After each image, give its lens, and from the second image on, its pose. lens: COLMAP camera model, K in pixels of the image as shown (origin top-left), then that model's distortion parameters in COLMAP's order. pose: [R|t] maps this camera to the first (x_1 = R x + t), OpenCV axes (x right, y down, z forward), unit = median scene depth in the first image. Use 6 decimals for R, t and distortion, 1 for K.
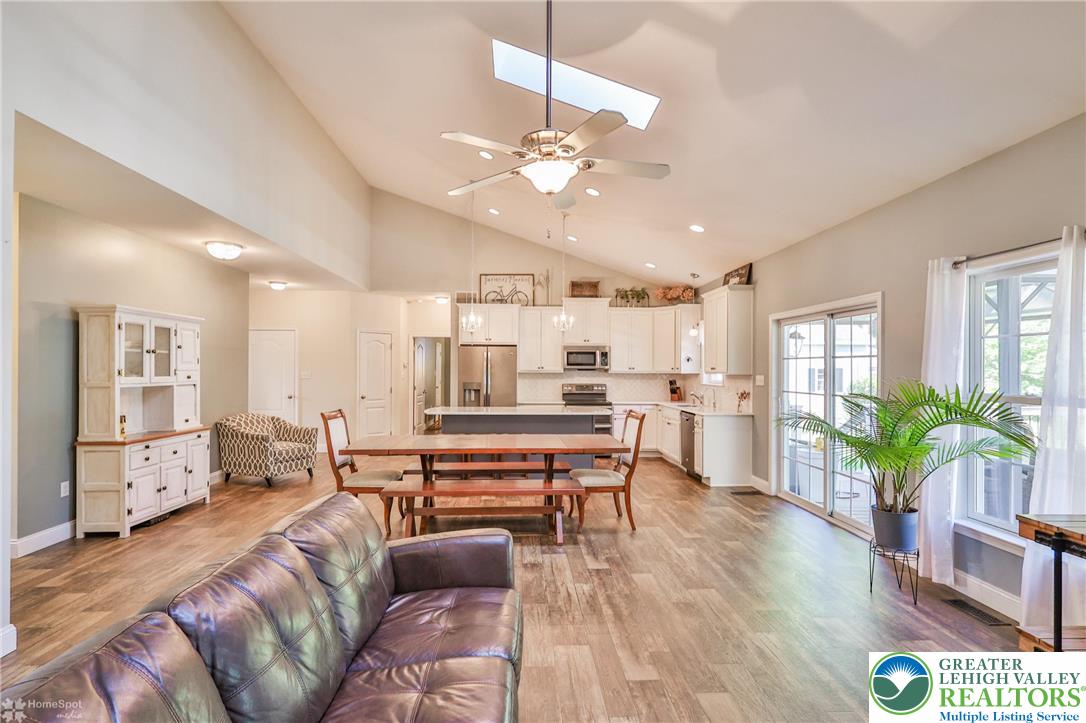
lens RADIAL K [[537.0, 0, 541.3], [0, 537.0, 365.8], [0, 0, 1]] dist [0.002028, 0.000265]
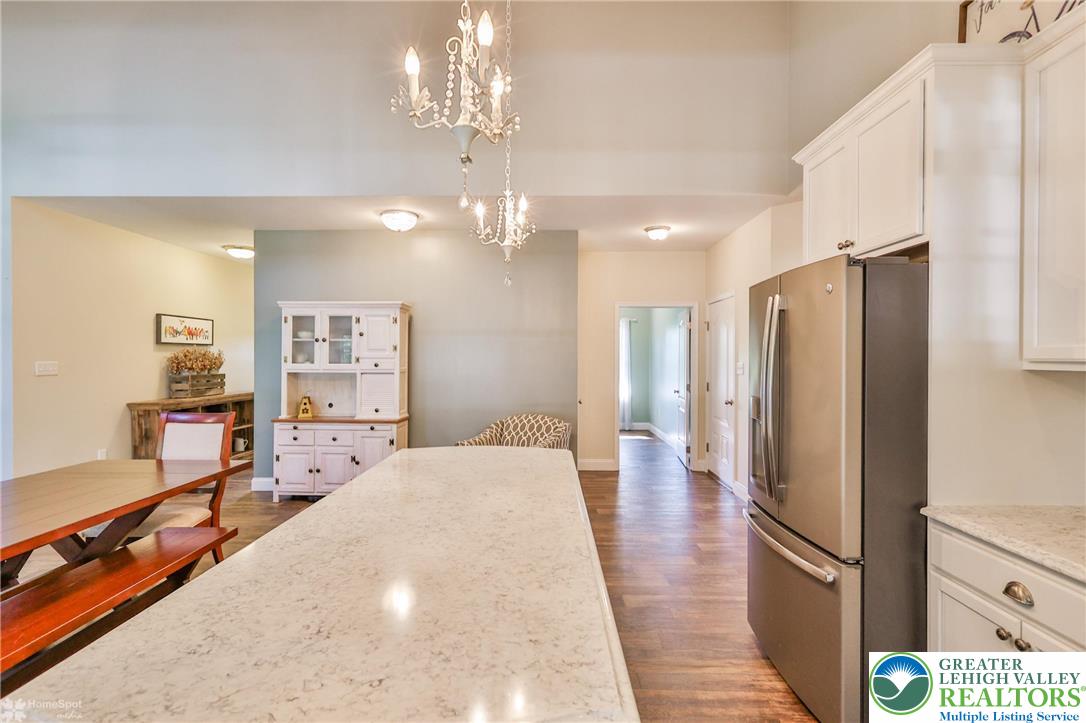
lens RADIAL K [[535.2, 0, 539.8], [0, 535.2, 362.4], [0, 0, 1]] dist [0.001038, 0.000600]
pose [[-0.055657, 0.006154, -0.998431, 0.188376], [0.002634, 0.999978, 0.006017, 0.007503], [0.998446, -0.002295, -0.055672, 0.903819]]
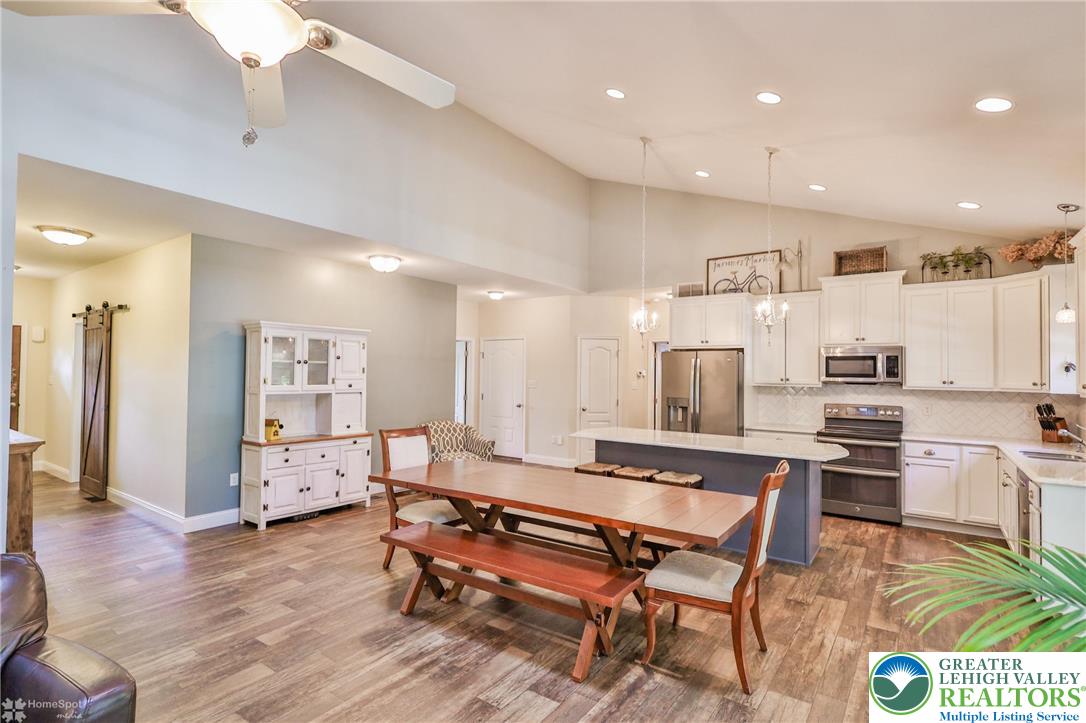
lens RADIAL K [[535.2, 0, 539.8], [0, 535.2, 362.4], [0, 0, 1]] dist [0.001038, 0.000600]
pose [[0.784141, -0.007720, -0.620534, 0.200963], [-0.004775, 0.999818, -0.018473, -0.004852], [0.620564, 0.017448, 0.783962, 0.268908]]
